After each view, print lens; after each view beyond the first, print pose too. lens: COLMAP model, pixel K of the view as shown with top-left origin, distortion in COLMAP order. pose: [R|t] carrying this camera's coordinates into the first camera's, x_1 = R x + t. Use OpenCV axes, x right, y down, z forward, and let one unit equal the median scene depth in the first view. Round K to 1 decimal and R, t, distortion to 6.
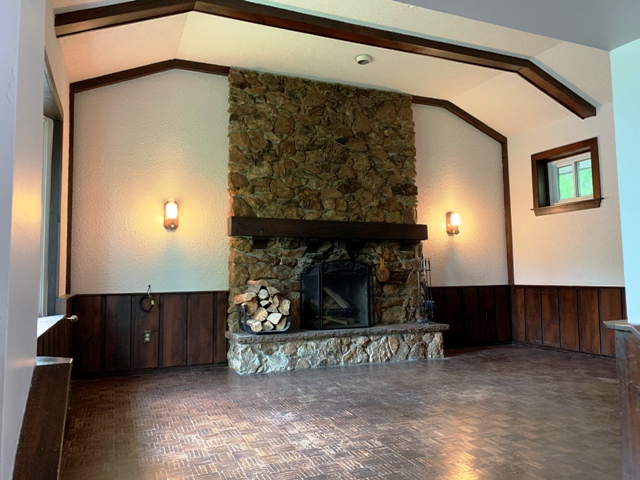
lens RADIAL K [[483.3, 0, 320.0], [0, 483.3, 239.1], [0, 0, 1]] dist [0.002810, 0.000258]
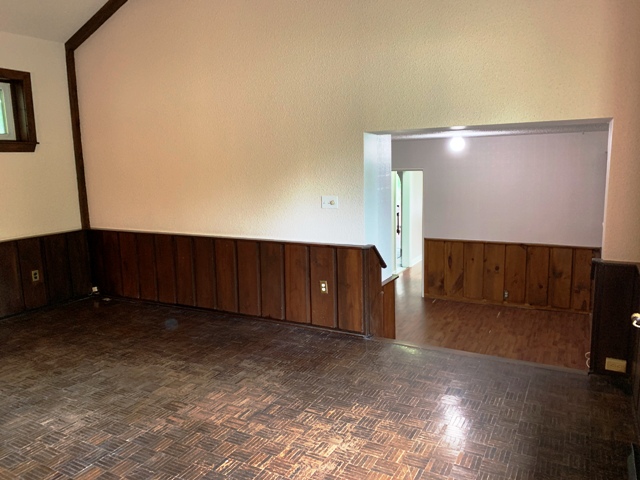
lens RADIAL K [[483.3, 0, 320.1], [0, 483.3, 239.4], [0, 0, 1]] dist [0.002810, 0.000258]
pose [[-0.620097, -0.097191, 0.778482, -0.659628], [-0.023675, 0.994163, 0.105260, -0.066159], [-0.784168, 0.046841, -0.618778, 1.545906]]
